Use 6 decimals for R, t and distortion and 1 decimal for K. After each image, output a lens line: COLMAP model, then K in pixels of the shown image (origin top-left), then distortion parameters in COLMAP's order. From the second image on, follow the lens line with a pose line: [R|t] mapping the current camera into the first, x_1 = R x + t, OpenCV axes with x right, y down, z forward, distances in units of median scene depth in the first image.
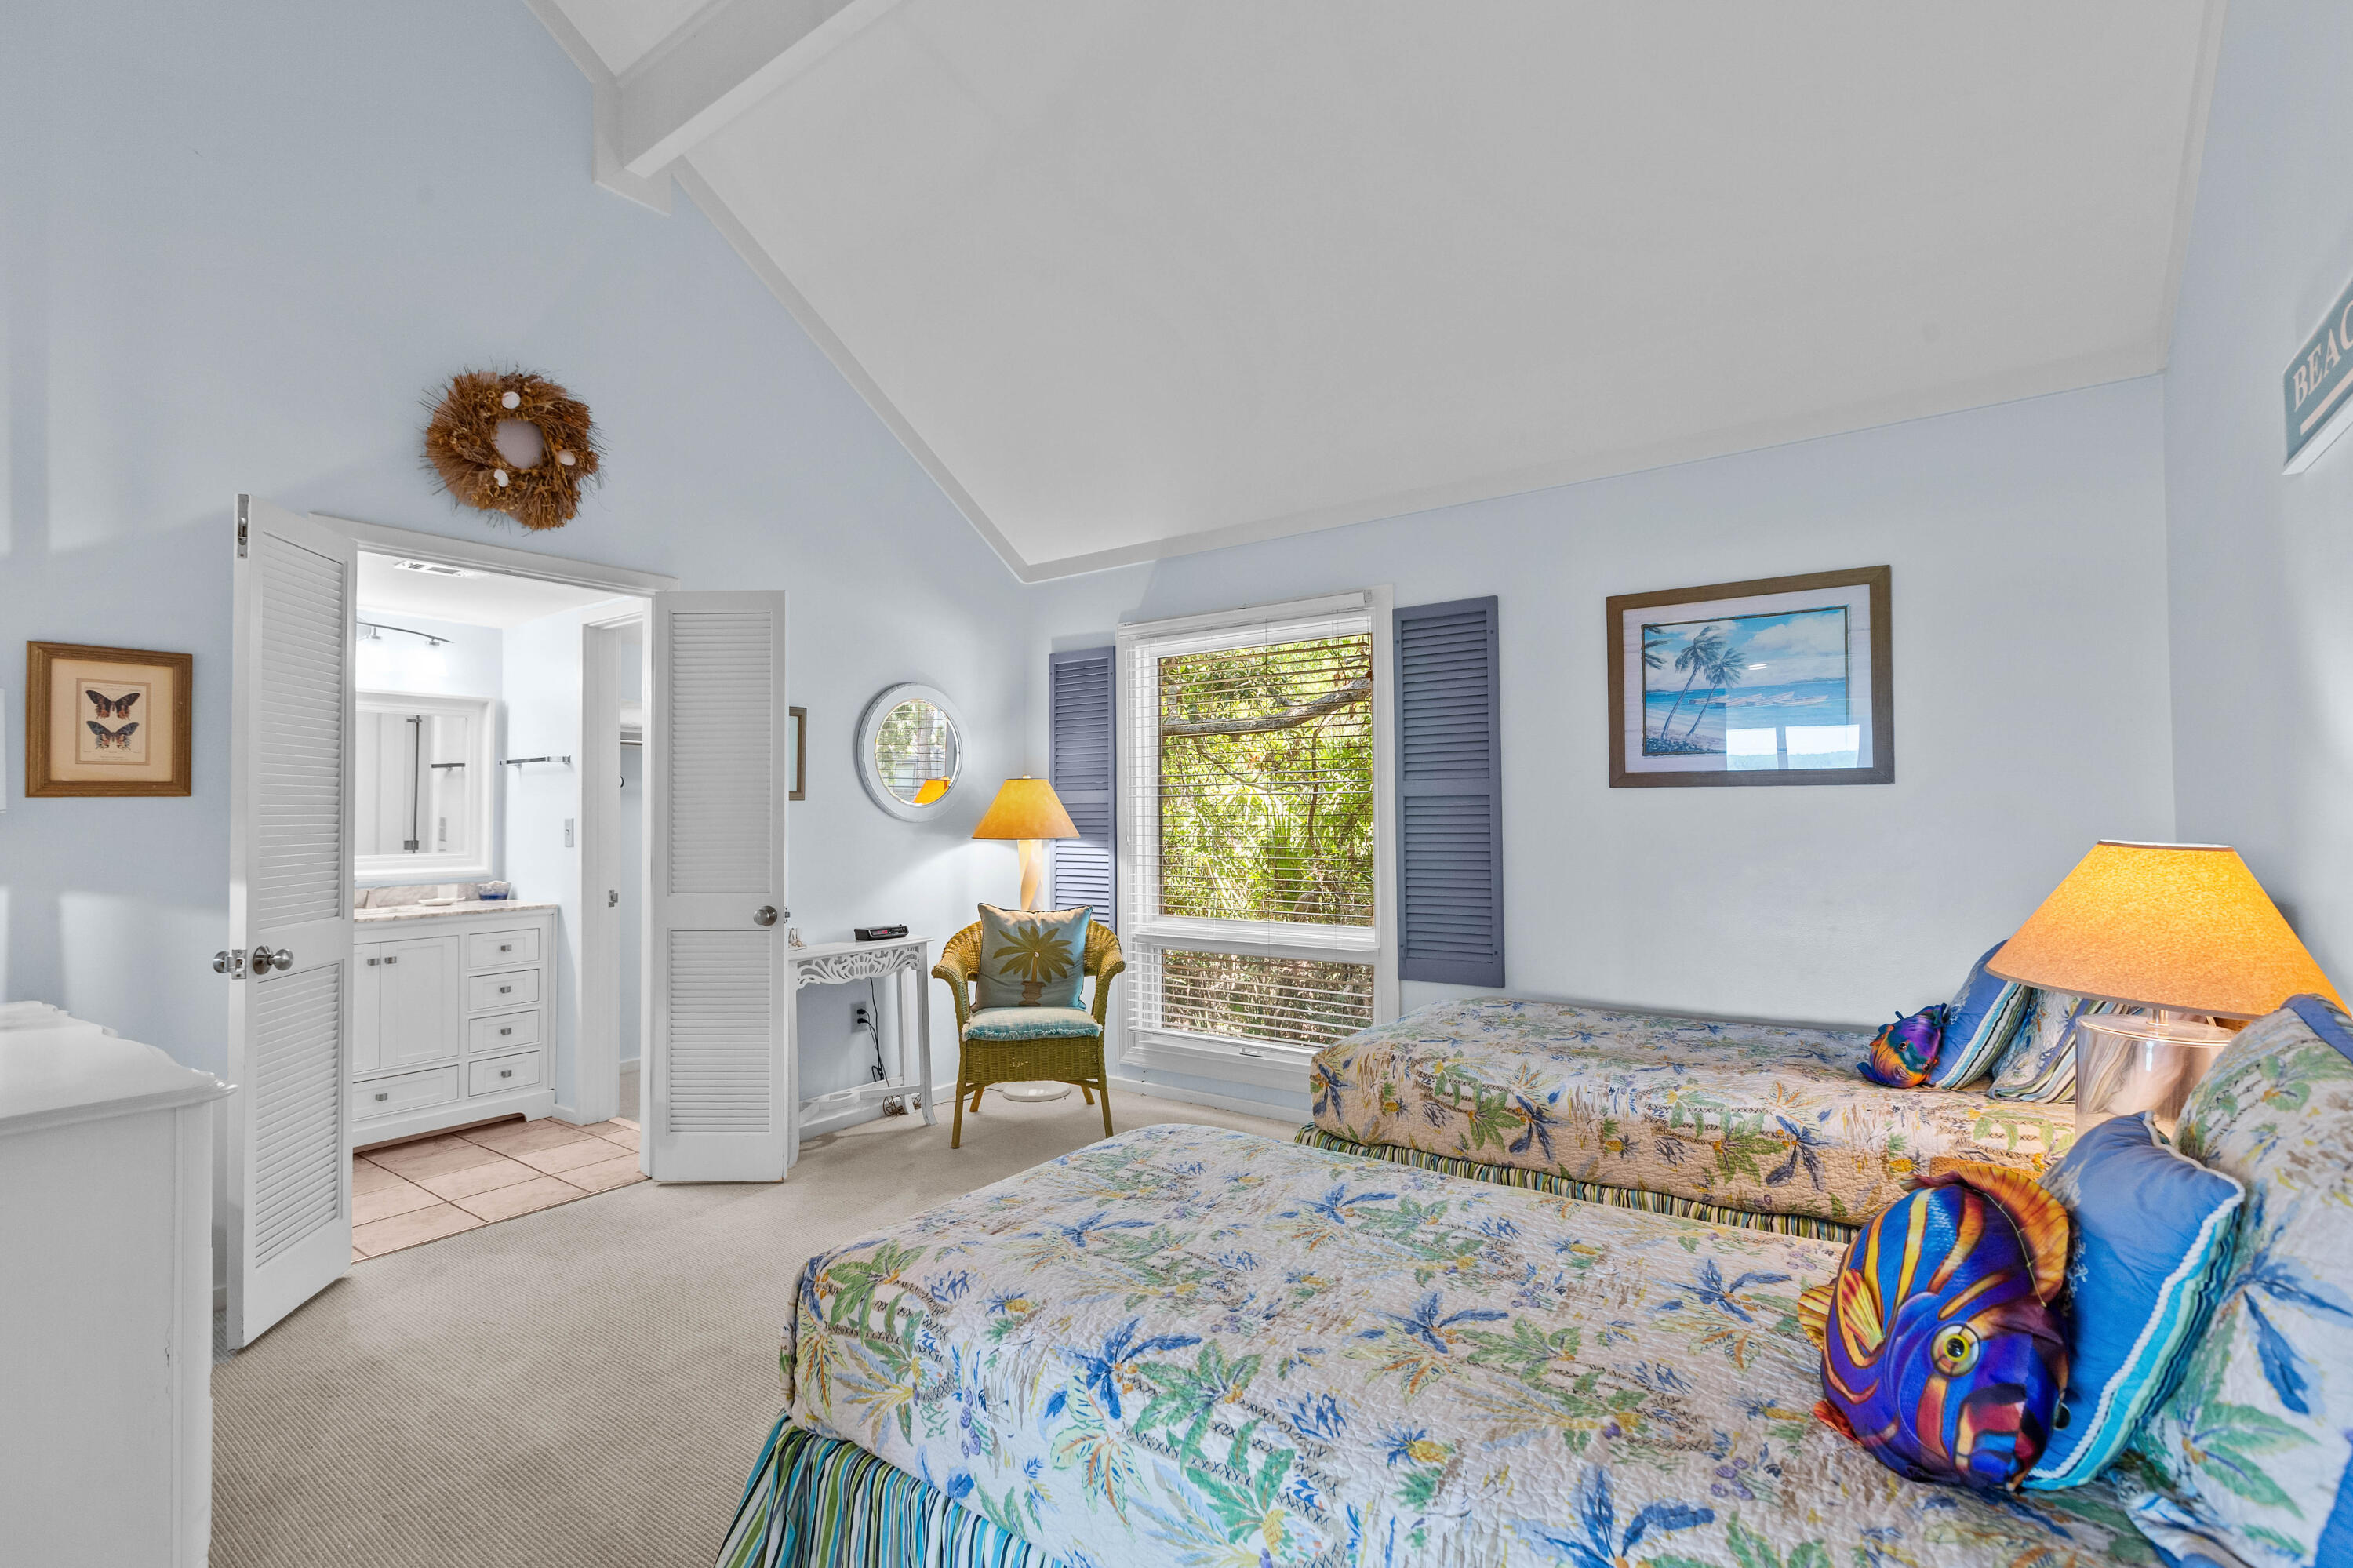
lens RADIAL K [[1069.0, 0, 1180.4], [0, 1069.0, 795.3], [0, 0, 1]] dist [0.004585, -0.002996]
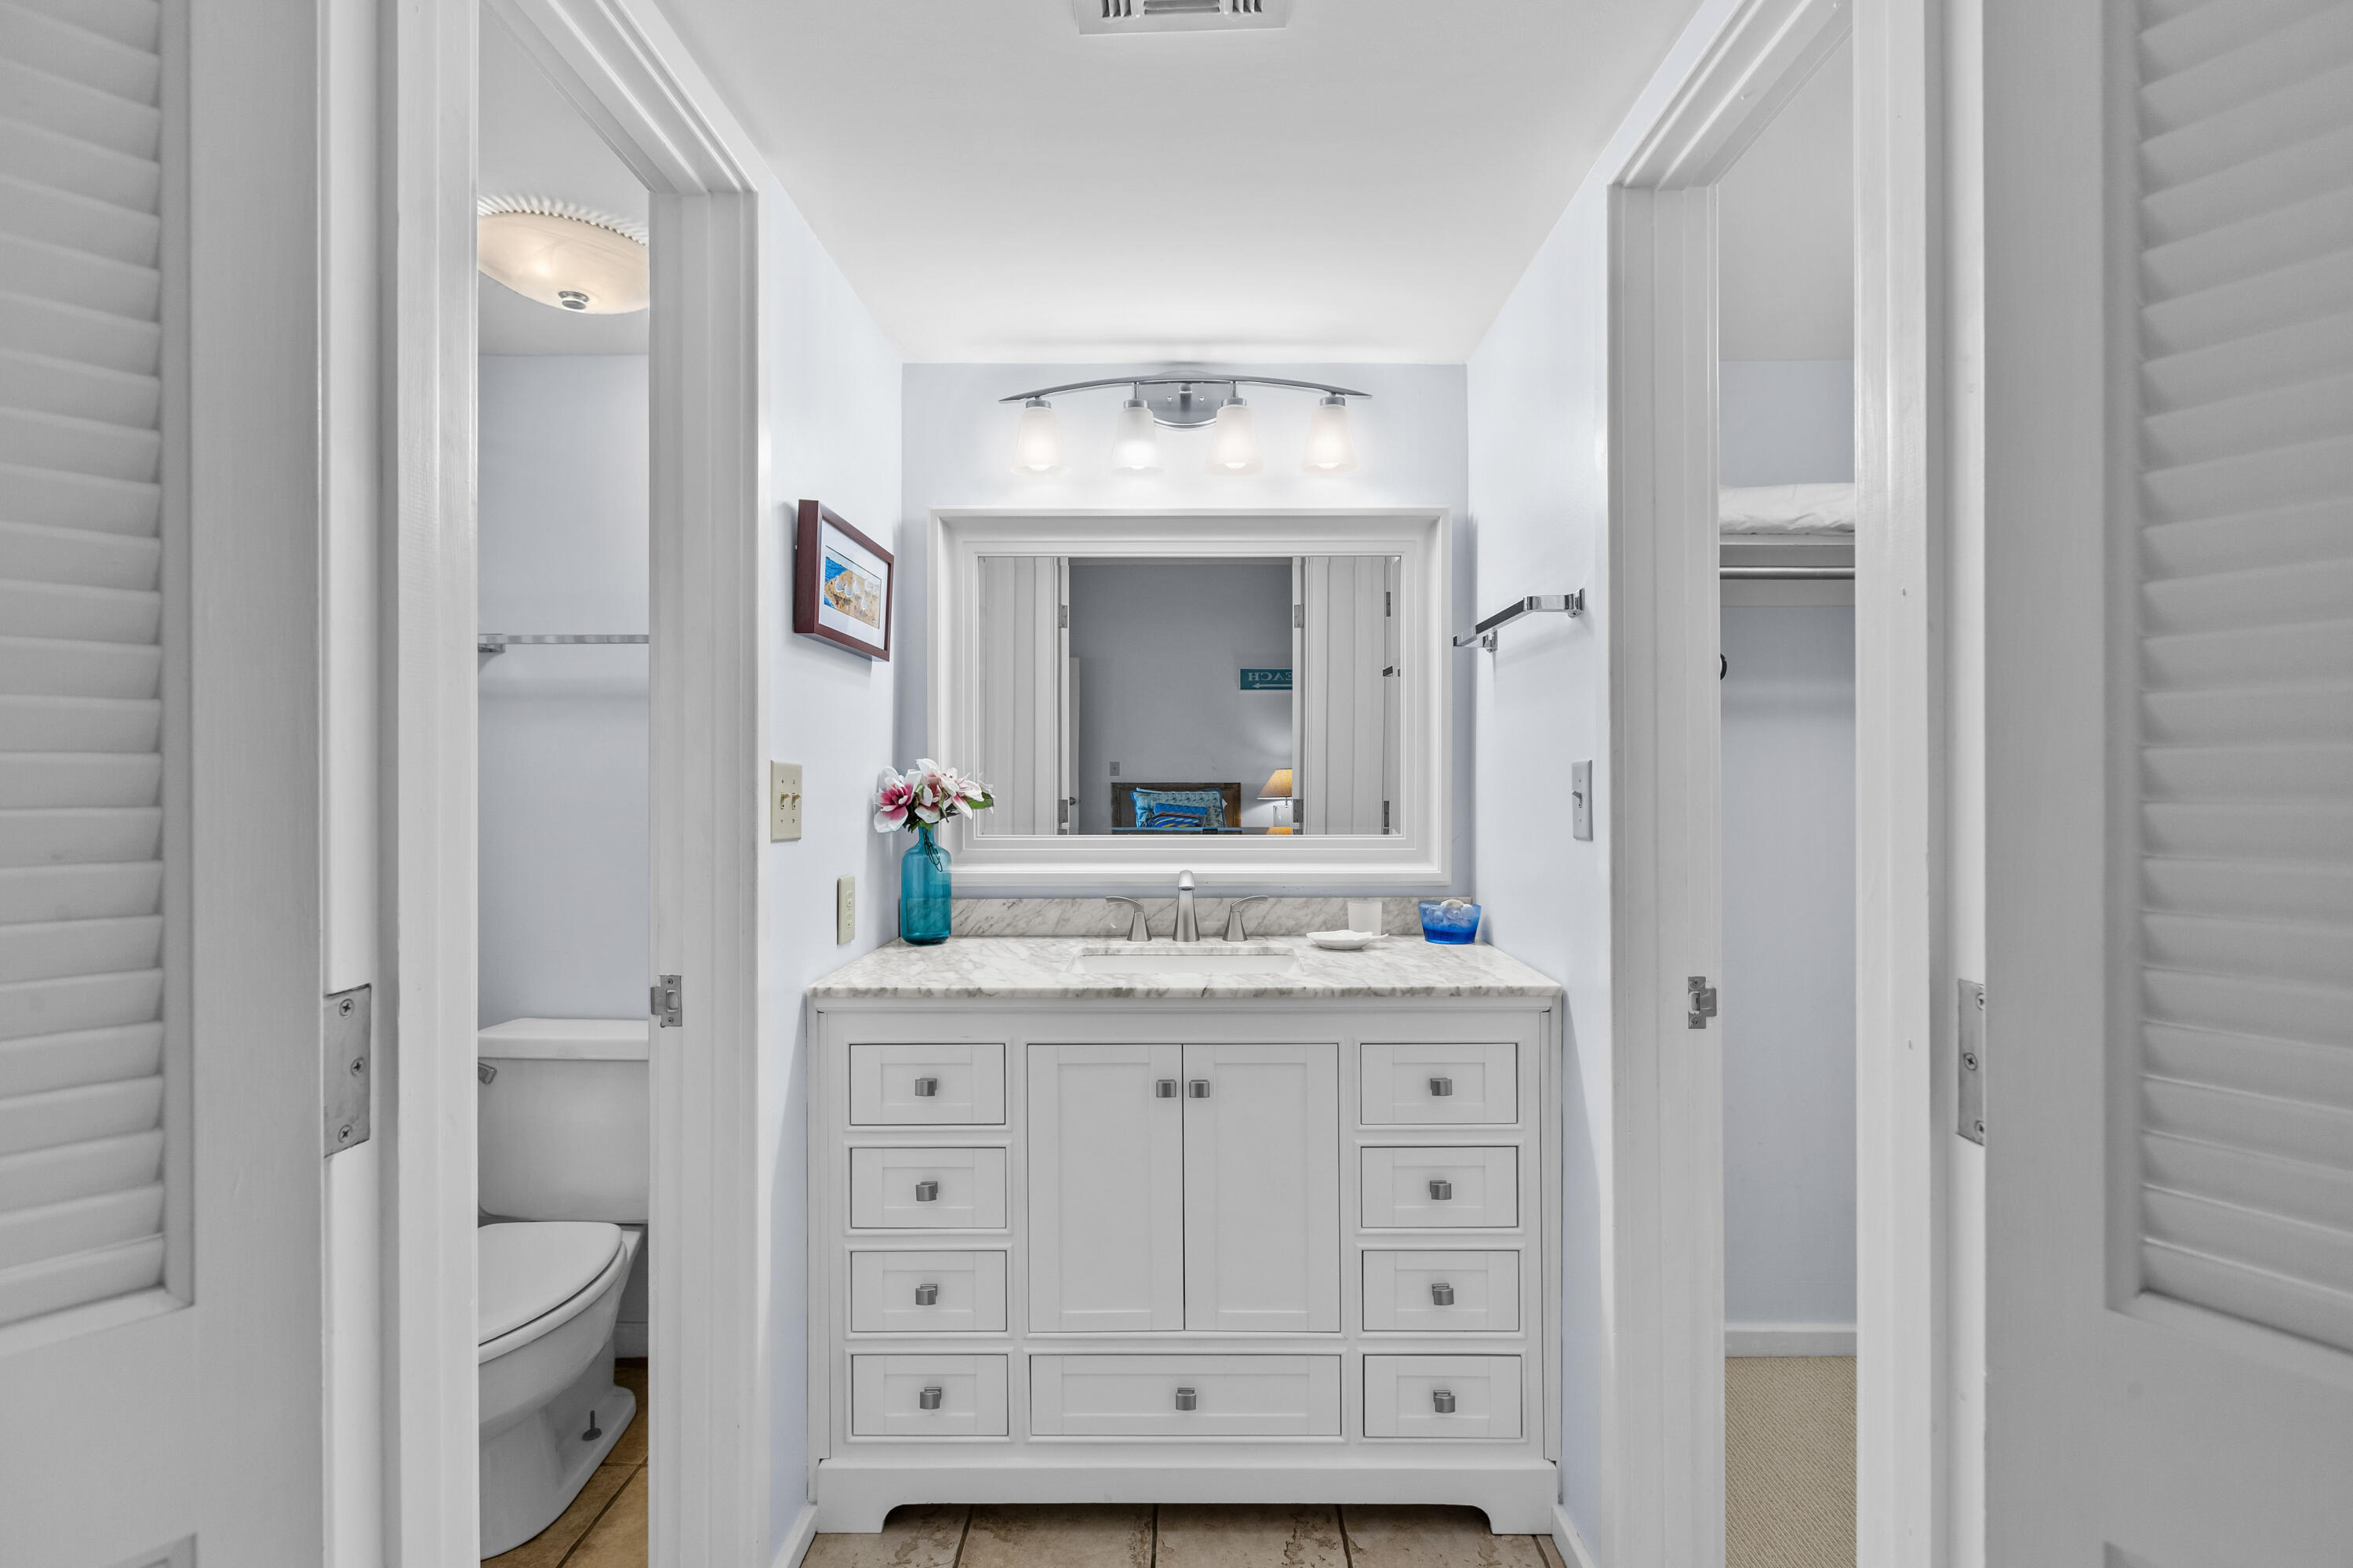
lens RADIAL K [[1069.0, 0, 1181.5], [0, 1069.0, 773.3], [0, 0, 1]] dist [0.004585, -0.002996]
pose [[0.585184, 0.002885, -0.810895, -0.353908], [0.016258, 0.999751, 0.015290, 0.017509], [0.810737, -0.022131, 0.584992, 0.673339]]
